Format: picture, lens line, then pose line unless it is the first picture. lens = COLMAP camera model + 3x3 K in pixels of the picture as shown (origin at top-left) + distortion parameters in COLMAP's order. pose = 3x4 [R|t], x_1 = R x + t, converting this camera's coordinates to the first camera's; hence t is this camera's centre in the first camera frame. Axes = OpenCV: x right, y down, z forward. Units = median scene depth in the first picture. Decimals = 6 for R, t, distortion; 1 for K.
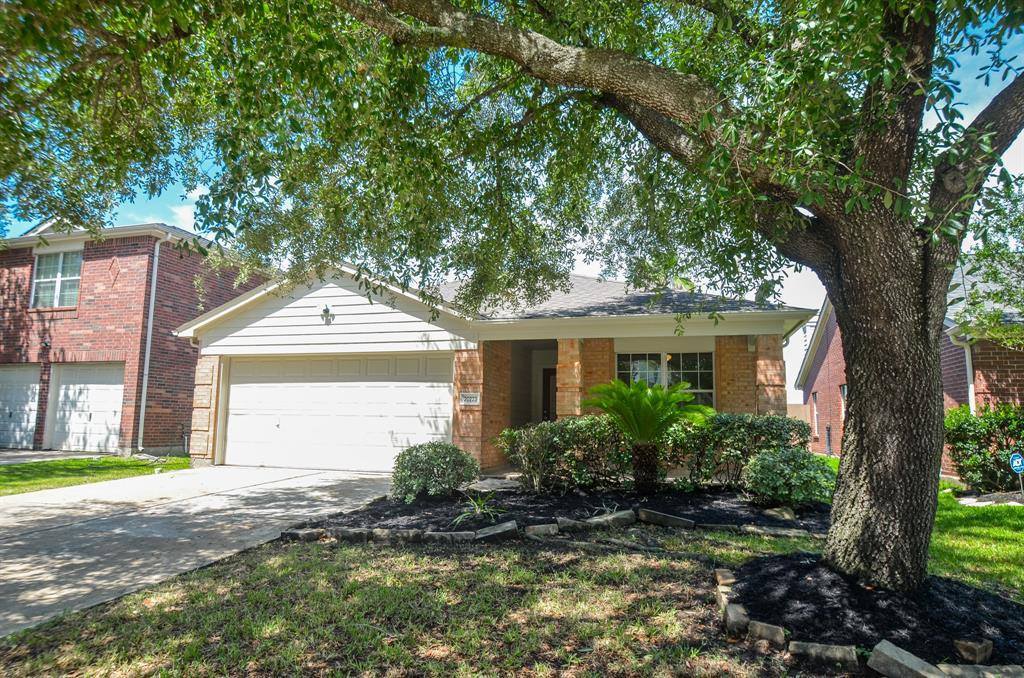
lens RADIAL K [[607.6, 0, 512.0], [0, 607.6, 339.0], [0, 0, 1]] dist [-0.018841, 0.000457]
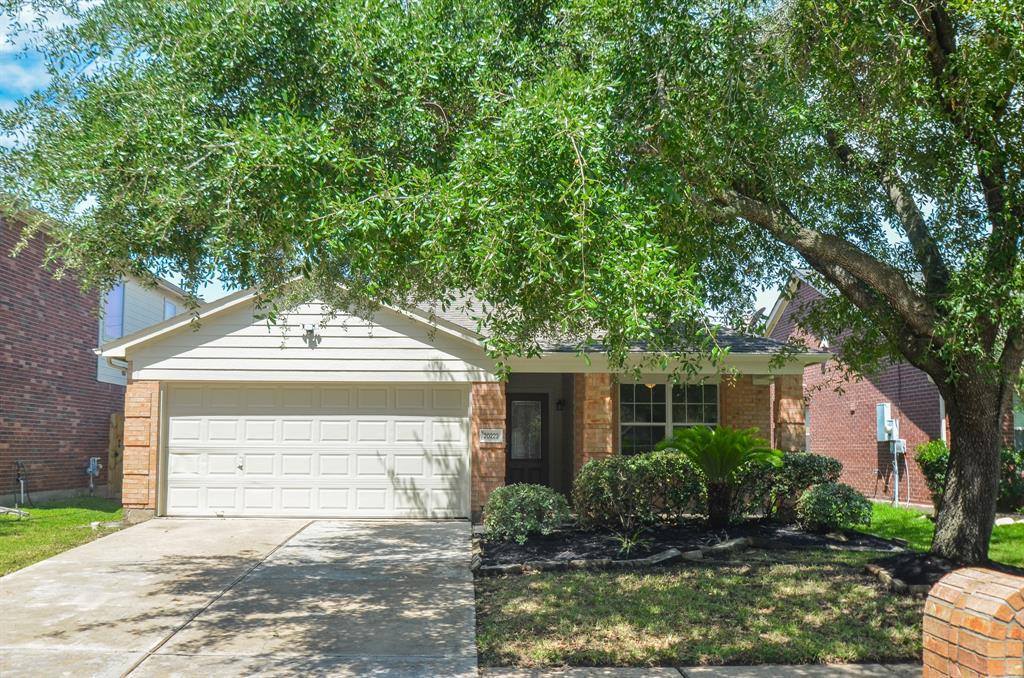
lens RADIAL K [[944.7, 0, 512.0], [0, 944.7, 339.0], [0, 0, 1]] dist [-0.039001, -0.011219]
pose [[0.957031, 0.021620, 0.289178, -0.450921], [-0.030196, 0.999226, 0.025225, -0.084040], [-0.288408, -0.032873, 0.956943, -0.370947]]
